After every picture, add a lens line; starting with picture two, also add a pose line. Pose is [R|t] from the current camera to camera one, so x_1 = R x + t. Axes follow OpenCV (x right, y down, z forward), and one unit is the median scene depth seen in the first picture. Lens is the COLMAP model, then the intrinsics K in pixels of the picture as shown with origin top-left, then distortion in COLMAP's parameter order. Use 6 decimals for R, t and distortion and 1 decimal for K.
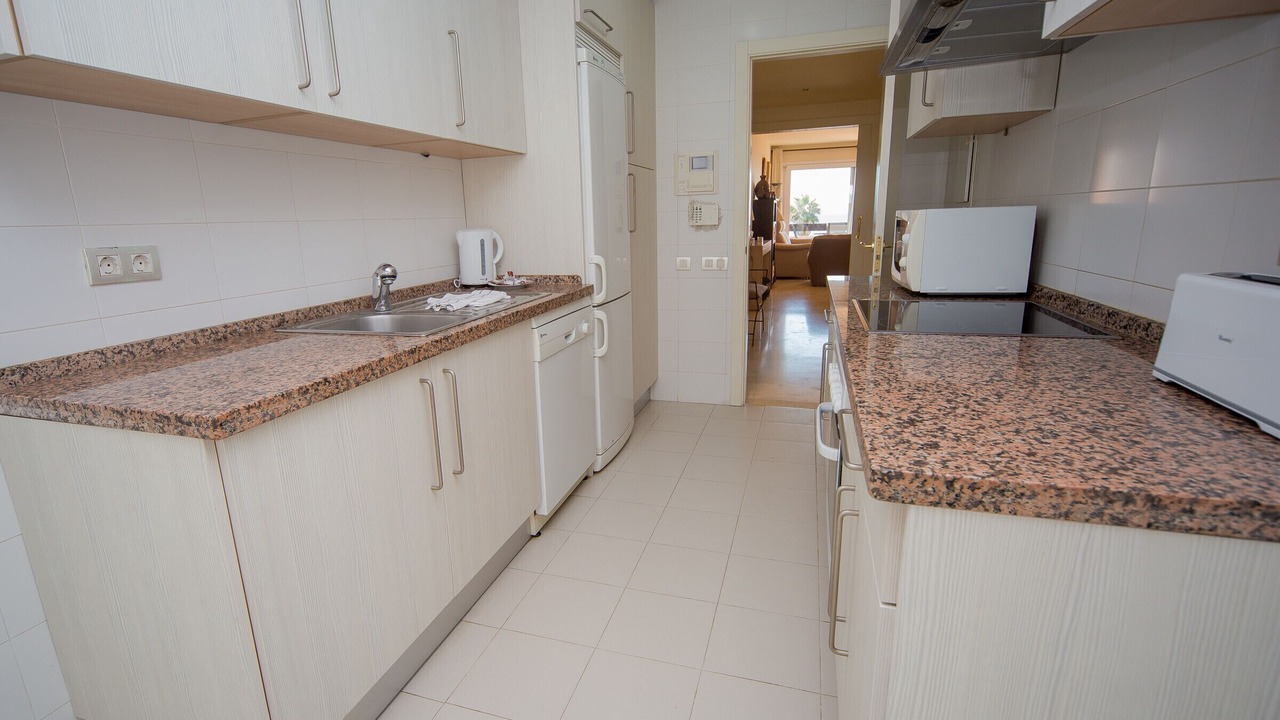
lens RADIAL K [[585.8, 0, 628.0], [0, 585.8, 361.6], [0, 0, 1]] dist [-0.013048, 0.000058]
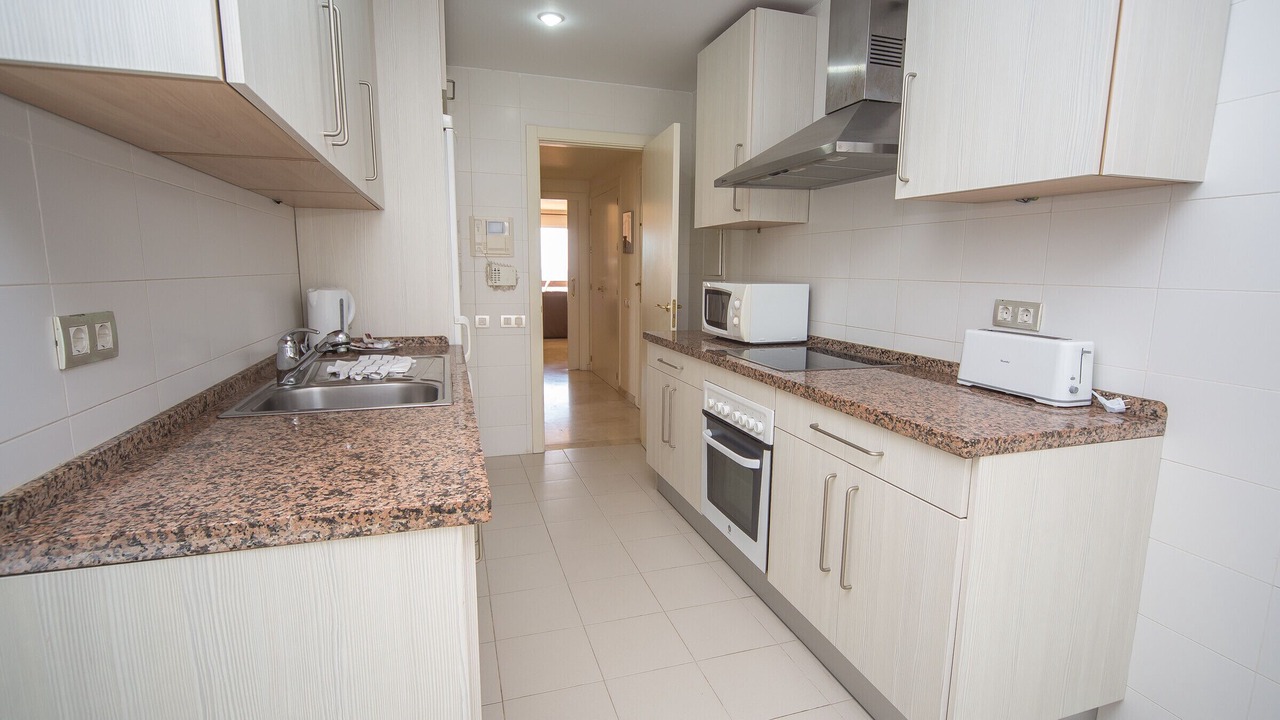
lens RADIAL K [[585.8, 0, 635.6], [0, 585.8, 361.2], [0, 0, 1]] dist [-0.013048, 0.000058]
pose [[0.810229, -0.049095, 0.584054, -0.834088], [0.101413, 0.993199, -0.057198, -0.035540], [-0.577273, 0.105574, 0.809697, 0.055538]]
